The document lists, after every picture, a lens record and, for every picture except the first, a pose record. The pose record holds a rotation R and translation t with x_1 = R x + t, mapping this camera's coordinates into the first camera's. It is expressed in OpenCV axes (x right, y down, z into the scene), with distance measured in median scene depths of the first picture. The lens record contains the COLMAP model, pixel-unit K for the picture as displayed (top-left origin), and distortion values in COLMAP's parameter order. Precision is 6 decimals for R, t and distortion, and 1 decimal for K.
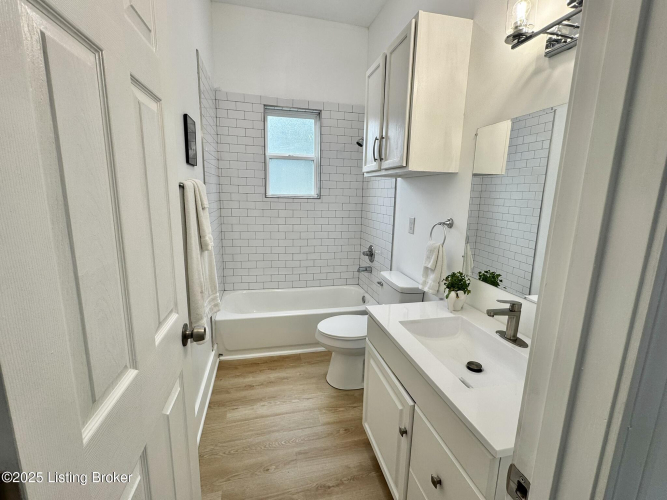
lens RADIAL K [[302.3, 0, 334.6], [0, 302.3, 250.4], [0, 0, 1]] dist [-0.003021, 0.000028]
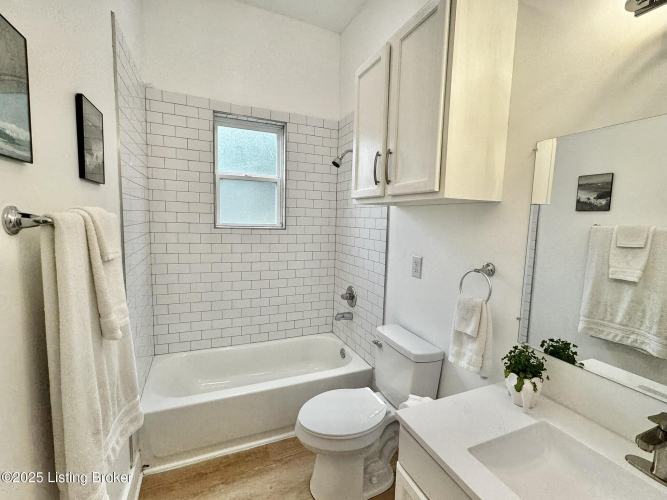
lens RADIAL K [[302.3, 0, 334.4], [0, 302.3, 251.1], [0, 0, 1]] dist [-0.003021, 0.000028]
pose [[0.984669, -0.014067, 0.173865, -0.099947], [0.027237, 0.996916, -0.073595, -0.082038], [-0.172294, 0.077202, 0.982016, 0.311138]]
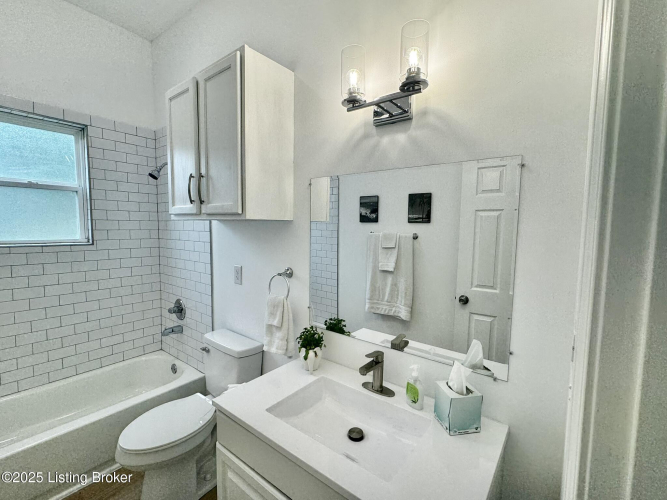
lens RADIAL K [[302.3, 0, 331.0], [0, 302.3, 250.8], [0, 0, 1]] dist [-0.003021, 0.000028]
pose [[0.782419, -0.061810, 0.619677, -0.083779], [0.120703, 0.991244, -0.053530, -0.082570], [-0.610943, 0.116680, 0.783029, 0.160673]]
